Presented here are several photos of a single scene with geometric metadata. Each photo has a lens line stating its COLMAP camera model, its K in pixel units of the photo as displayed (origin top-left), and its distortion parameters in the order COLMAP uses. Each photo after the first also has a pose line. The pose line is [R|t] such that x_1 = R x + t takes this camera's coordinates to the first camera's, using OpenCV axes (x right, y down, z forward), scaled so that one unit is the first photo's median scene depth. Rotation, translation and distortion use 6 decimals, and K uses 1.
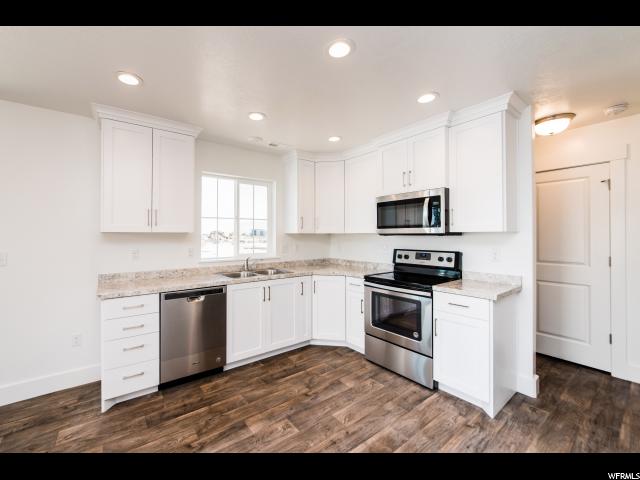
lens RADIAL K [[263.6, 0, 296.8], [0, 263.6, 234.0], [0, 0, 1]] dist [-0.006768, 0.000883]
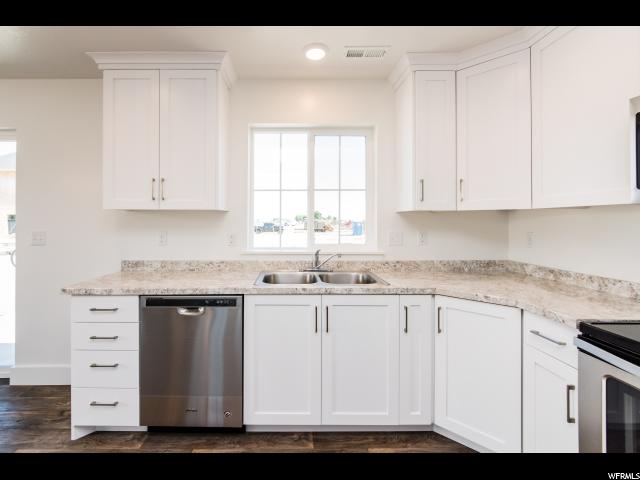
lens RADIAL K [[284.5, 0, 284.7], [0, 284.5, 218.1], [0, 0, 1]] dist [-0.002778, -0.002347]
pose [[0.792987, -0.007615, -0.609191, 0.181521], [0.004270, 0.999967, -0.006941, 0.020278], [0.609224, 0.002903, 0.792993, 0.471153]]
